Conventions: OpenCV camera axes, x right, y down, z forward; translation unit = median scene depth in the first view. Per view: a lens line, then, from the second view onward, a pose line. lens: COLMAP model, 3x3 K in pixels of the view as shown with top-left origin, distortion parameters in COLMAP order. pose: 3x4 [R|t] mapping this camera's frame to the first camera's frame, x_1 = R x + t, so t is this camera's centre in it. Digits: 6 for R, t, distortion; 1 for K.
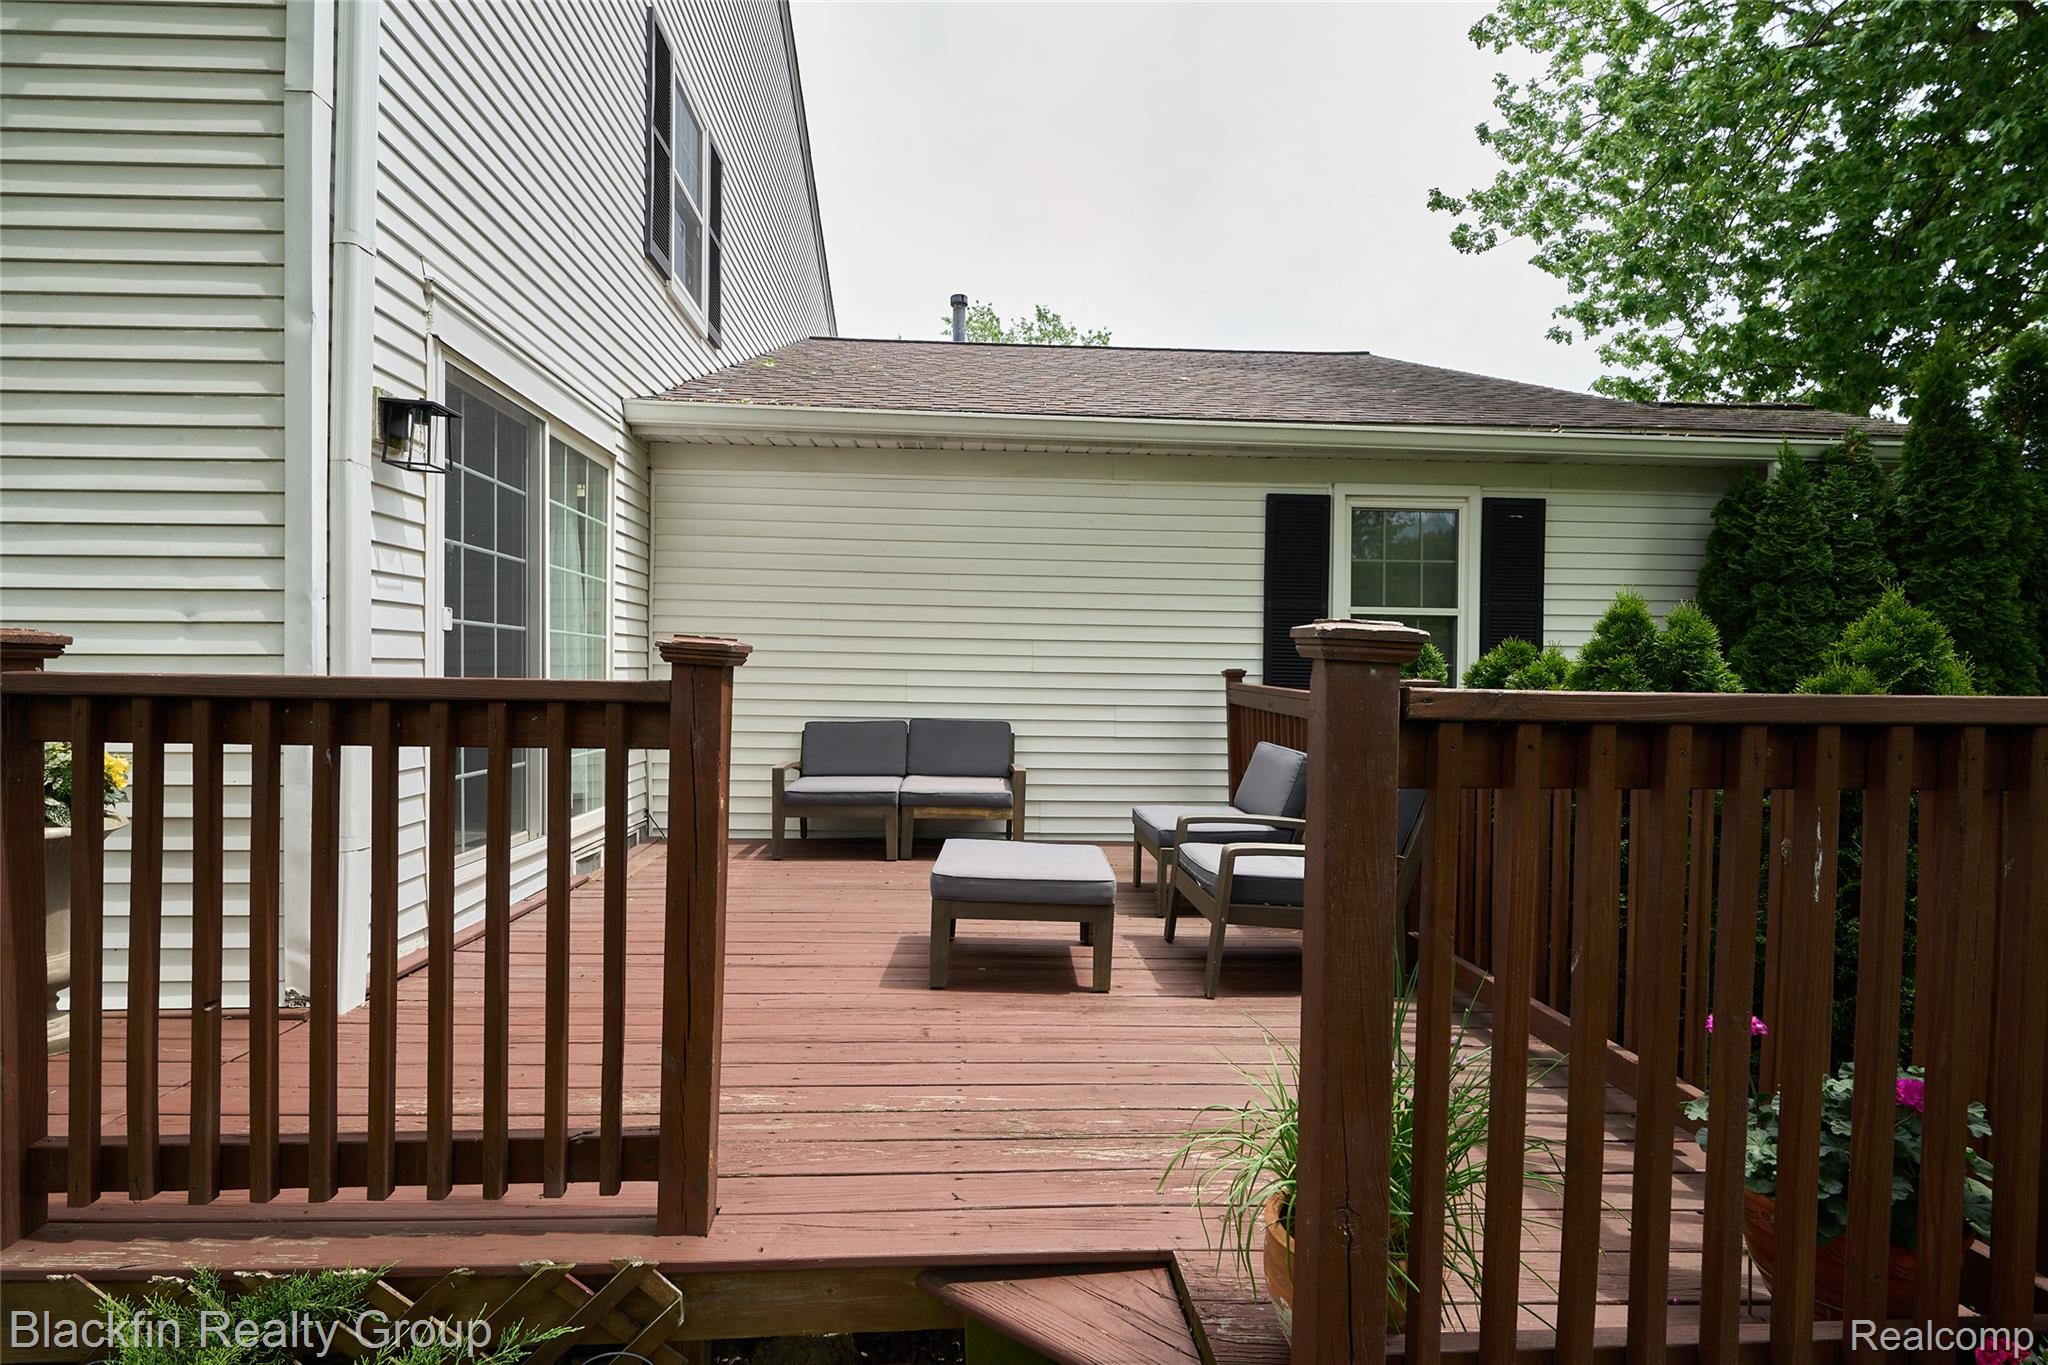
lens RADIAL K [[965.8, 0, 1017.2], [0, 965.8, 681.7], [0, 0, 1]] dist [0.001108, -0.000190]
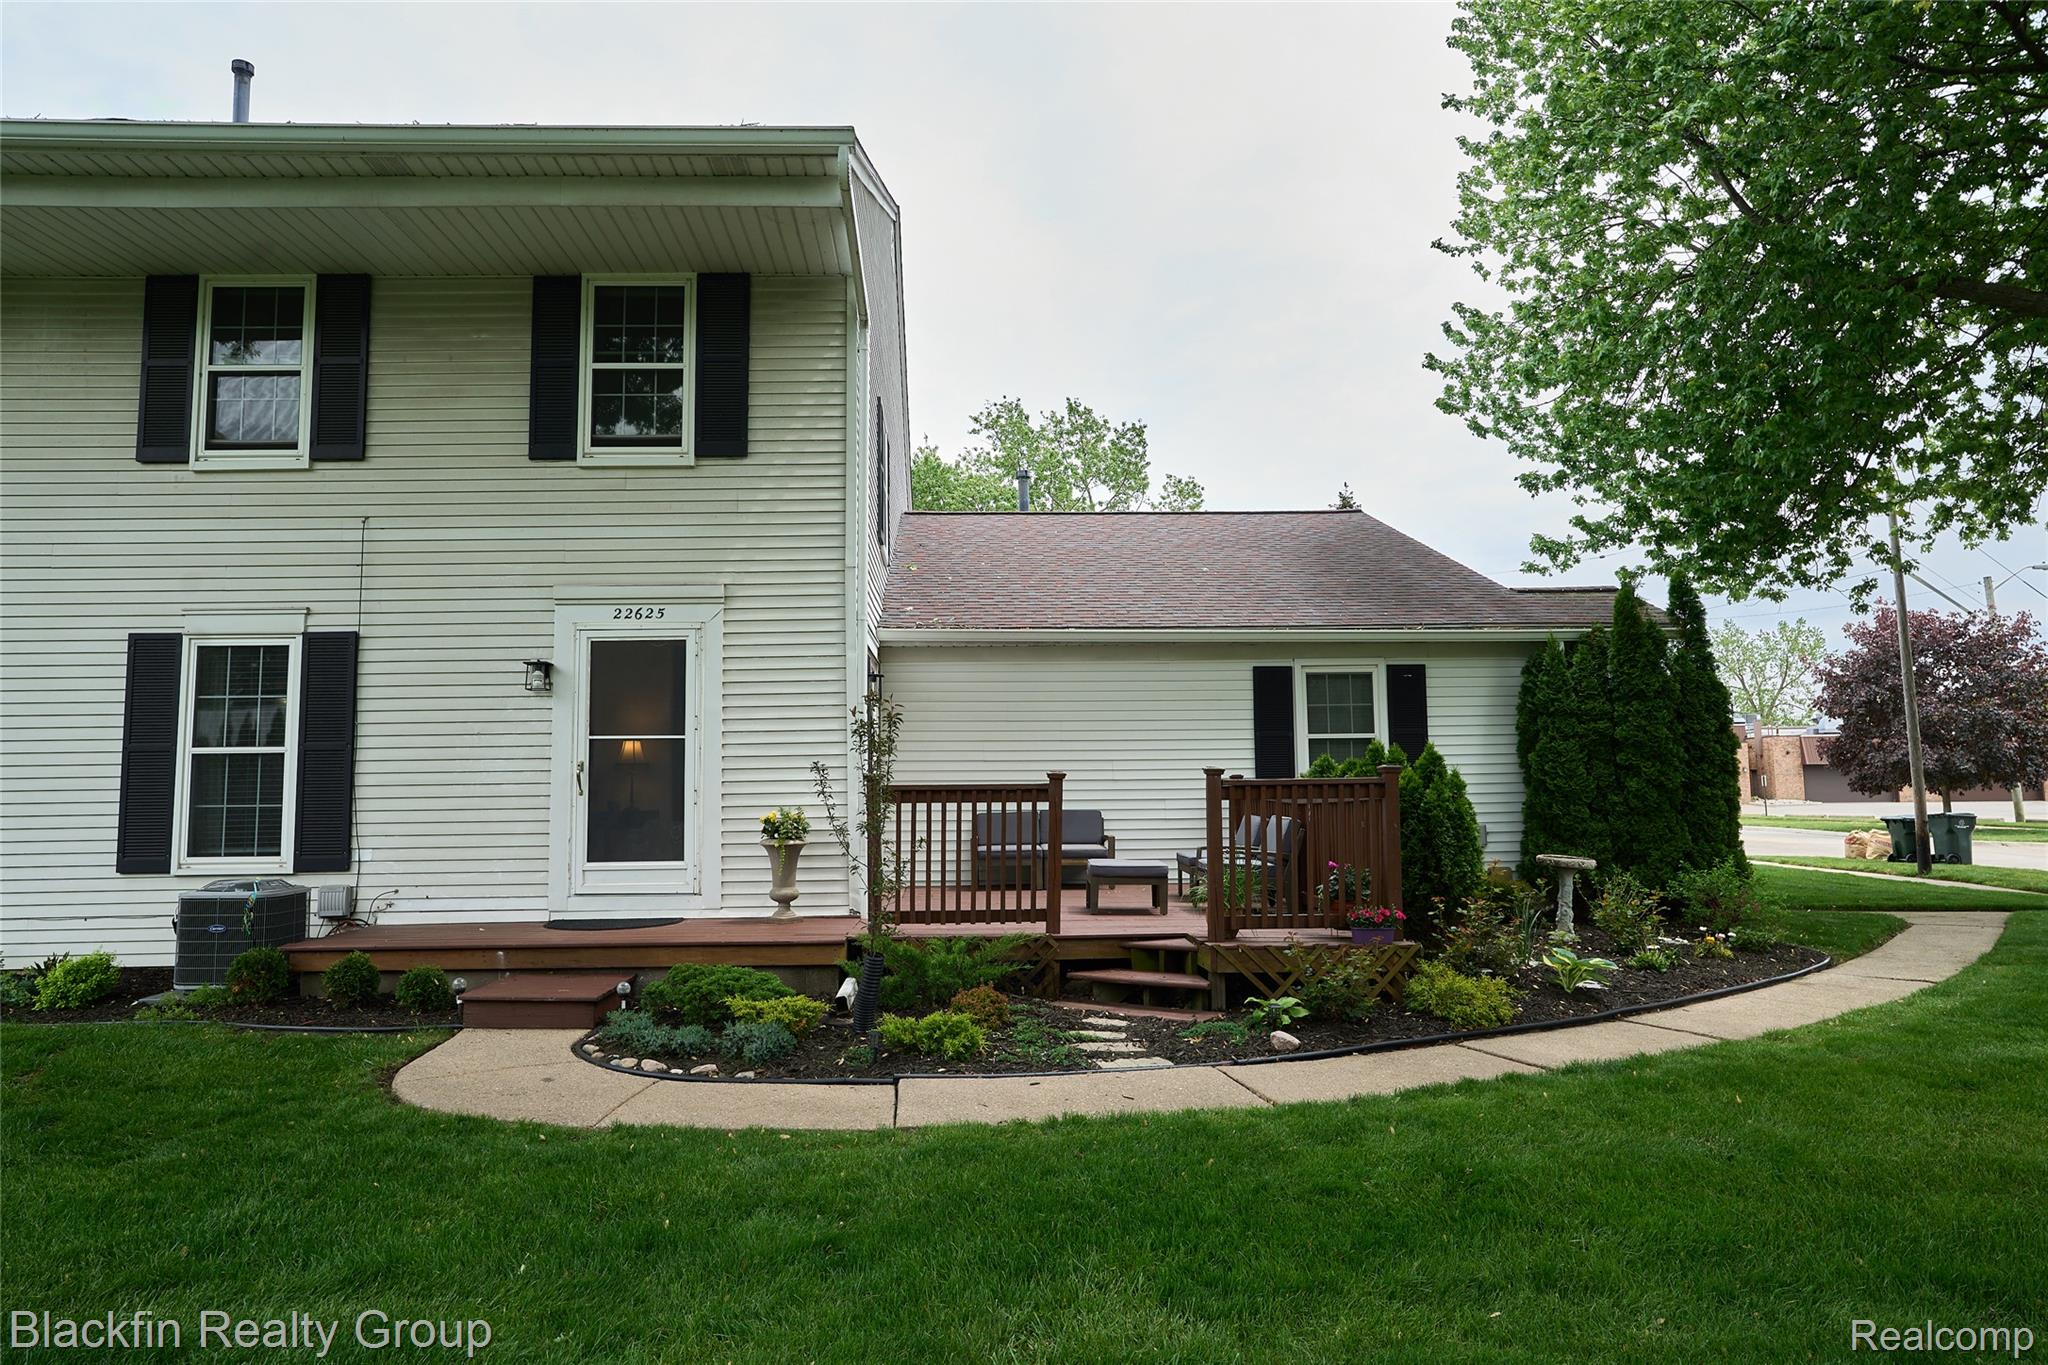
lens RADIAL K [[1252.9, 0, 1027.5], [0, 1252.9, 679.7], [0, 0, 1]] dist [-0.019052, 0.000112]
pose [[0.999672, -0.025517, -0.002350, -0.119027], [0.025197, 0.995523, -0.091097, 0.011712], [0.004664, 0.091008, 0.995839, -1.108323]]
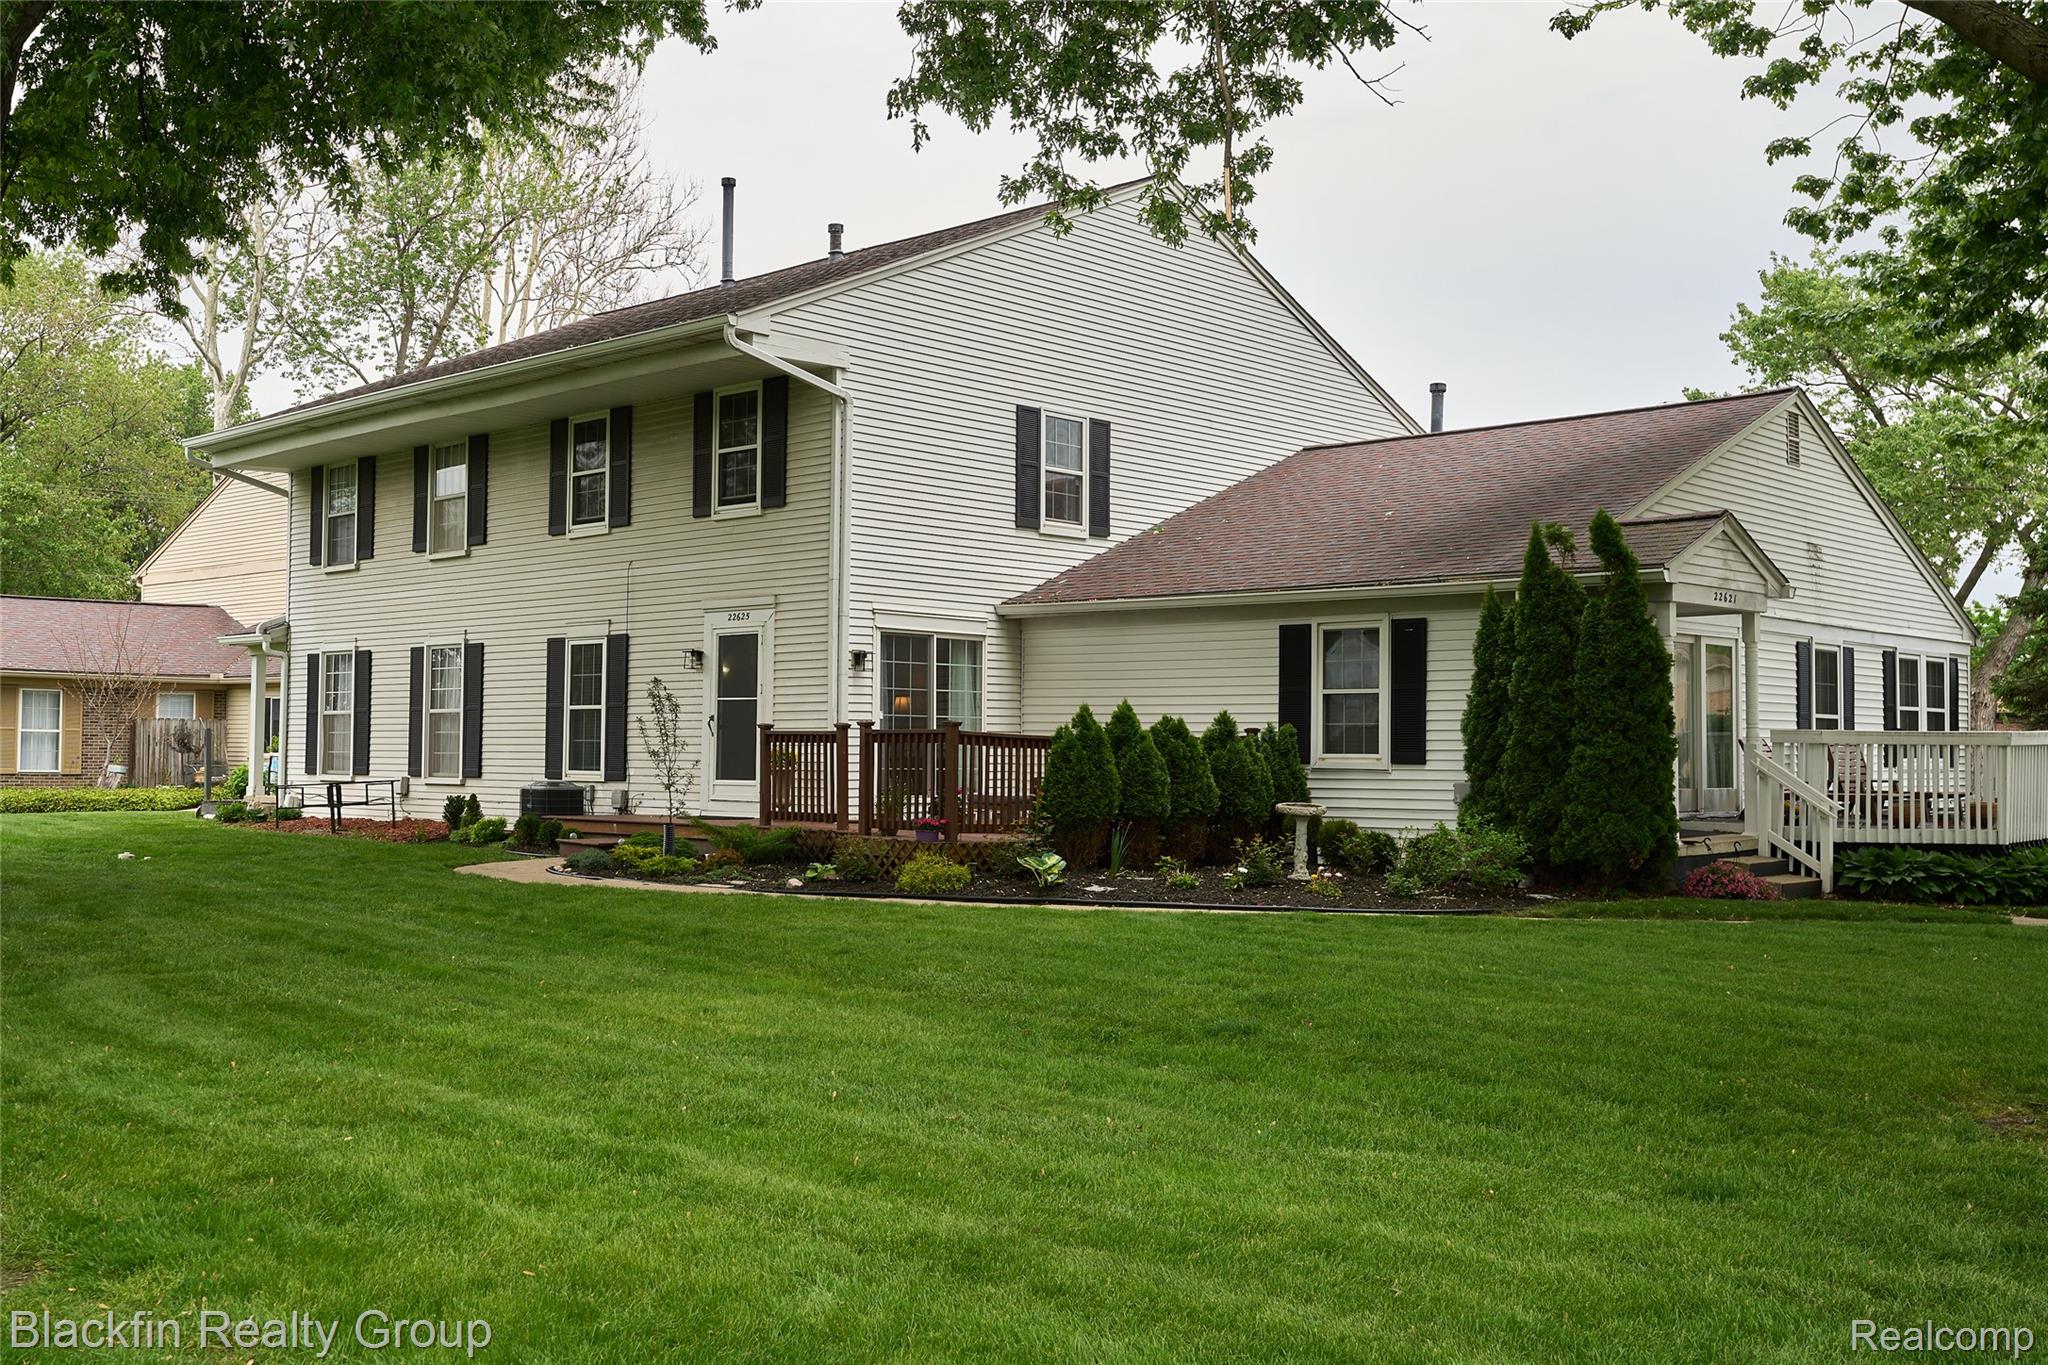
lens RADIAL K [[1986.4, 0, 1023.9], [0, 1986.4, 669.6], [0, 0, 1]] dist [0.118049, 0.000000]
pose [[0.693710, -0.036486, -0.719330, 2.480381], [-0.000982, 0.998667, -0.051602, 0.067763], [0.720254, 0.036503, 0.692750, -1.773534]]
